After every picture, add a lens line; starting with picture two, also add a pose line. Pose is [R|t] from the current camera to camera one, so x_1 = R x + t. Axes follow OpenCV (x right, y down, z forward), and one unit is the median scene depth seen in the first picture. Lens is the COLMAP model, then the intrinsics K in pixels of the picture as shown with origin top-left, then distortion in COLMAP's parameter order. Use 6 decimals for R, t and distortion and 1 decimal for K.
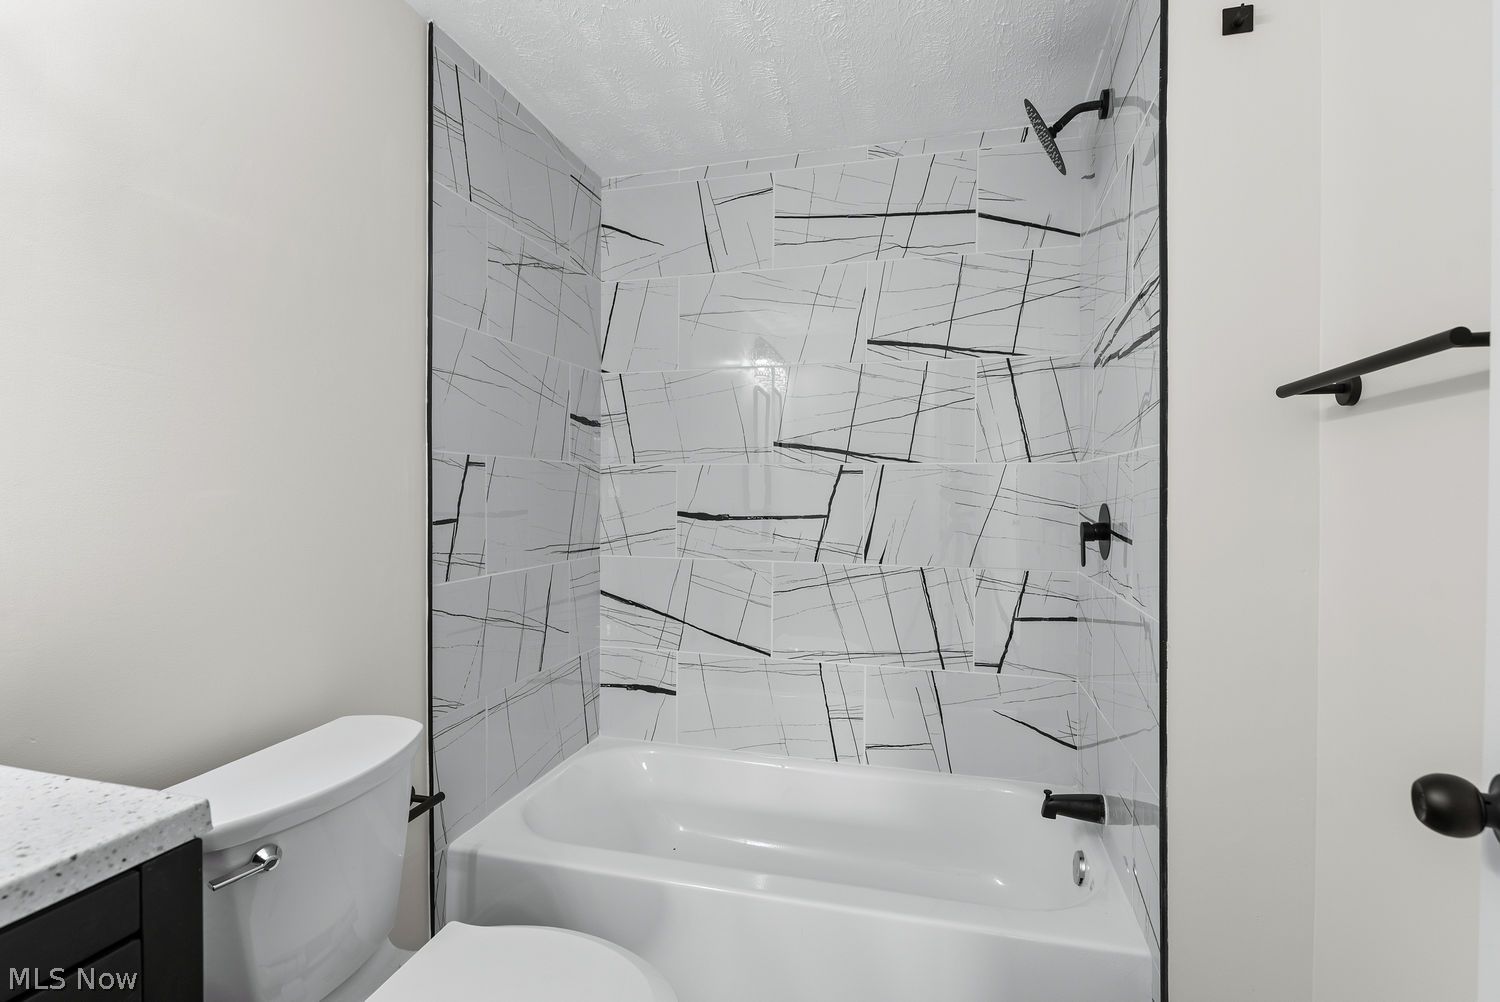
lens RADIAL K [[706.1, 0, 758.7], [0, 706.1, 499.6], [0, 0, 1]] dist [0.003121, -0.003328]
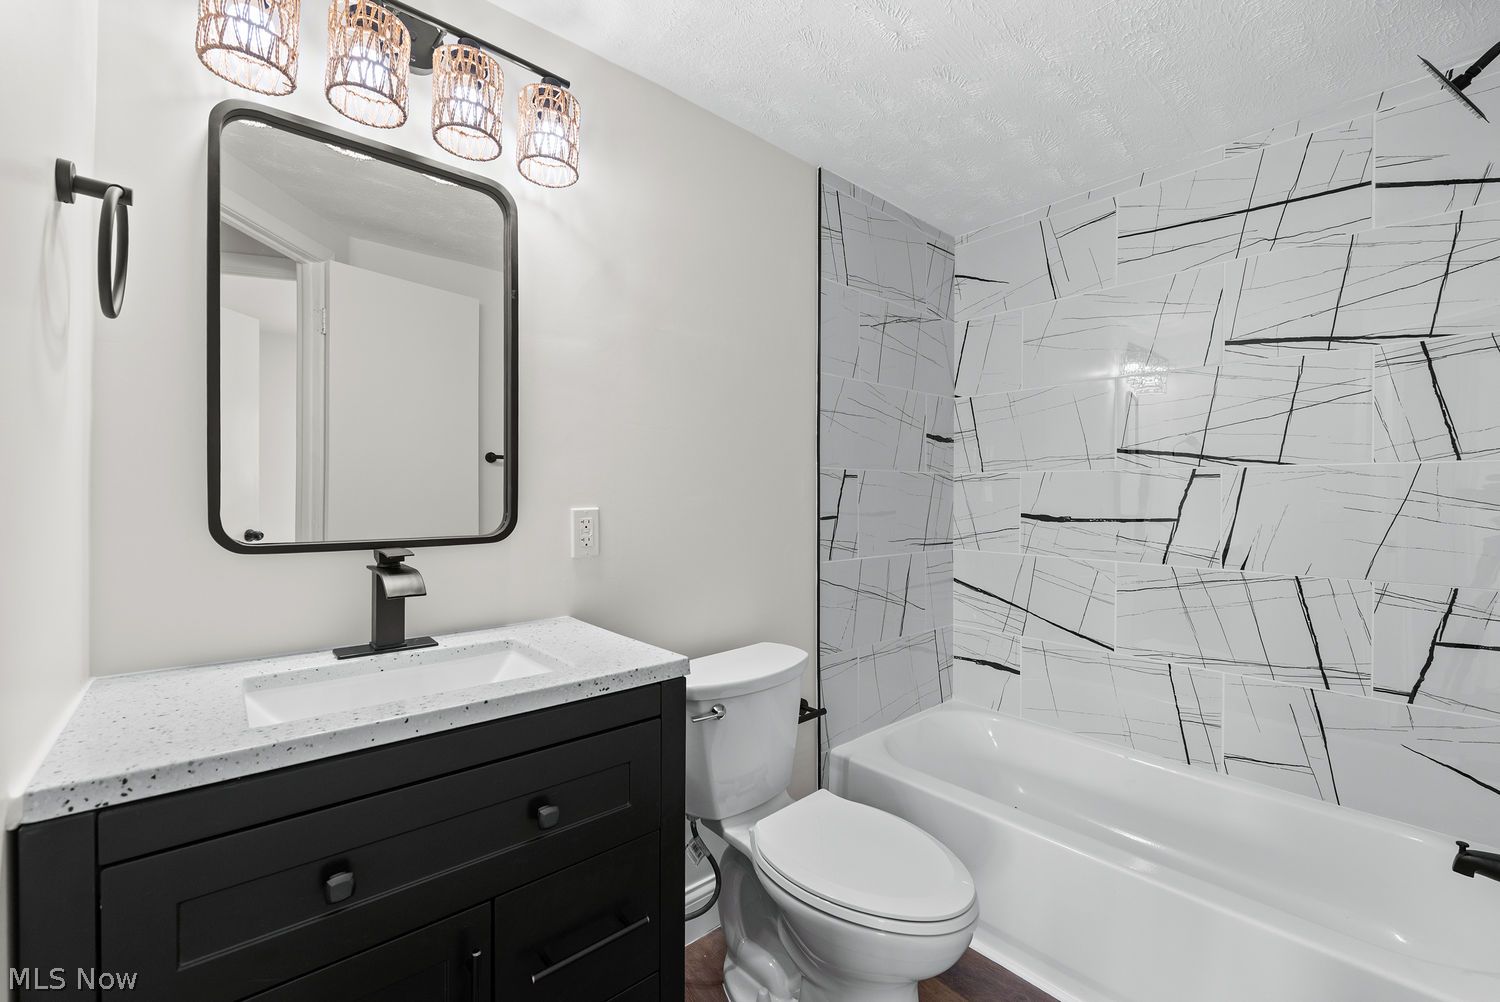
lens RADIAL K [[630.2, 0, 747.9], [0, 630.2, 500.2], [0, 0, 1]] dist [0.002454, -0.001496]
pose [[0.830481, 0.001105, -0.557046, 0.094439], [-0.004212, 0.999982, -0.004296, 0.001832], [0.557031, 0.005914, 0.830470, -0.102008]]
